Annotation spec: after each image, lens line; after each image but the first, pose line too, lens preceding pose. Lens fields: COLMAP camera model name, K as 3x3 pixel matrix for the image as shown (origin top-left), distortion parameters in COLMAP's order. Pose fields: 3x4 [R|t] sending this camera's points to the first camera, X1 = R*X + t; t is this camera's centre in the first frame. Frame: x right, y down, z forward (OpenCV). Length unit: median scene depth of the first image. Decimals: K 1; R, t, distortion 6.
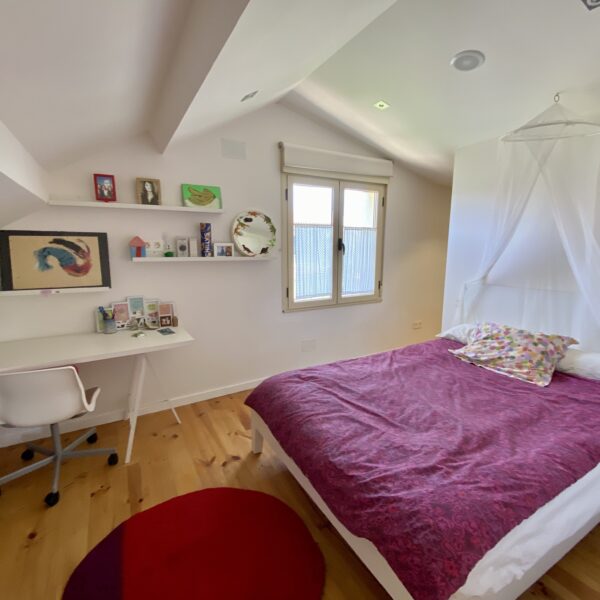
lens RADIAL K [[324.7, 0, 297.4], [0, 324.7, 301.9], [0, 0, 1]] dist [0.019387, -0.020522]
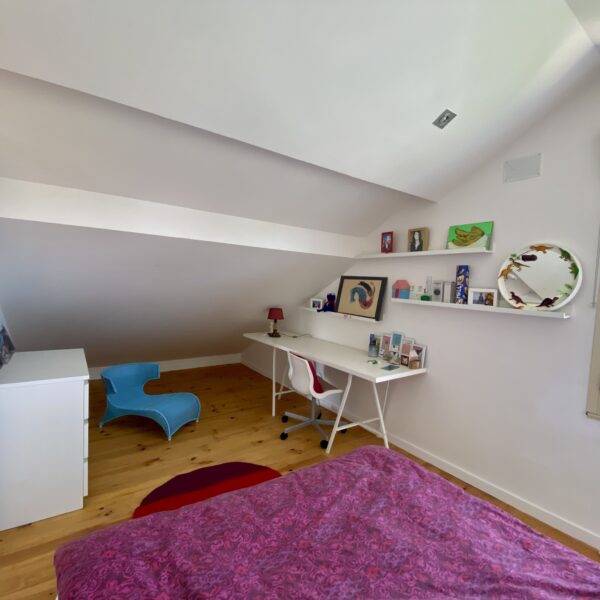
lens RADIAL K [[324.7, 0, 297.0], [0, 324.7, 298.0], [0, 0, 1]] dist [0.019387, -0.020522]
pose [[0.083530, 0.051413, -0.995178, 0.582555], [-0.212796, 0.976553, 0.032590, -0.095528], [0.973520, 0.209048, 0.092512, 0.530769]]
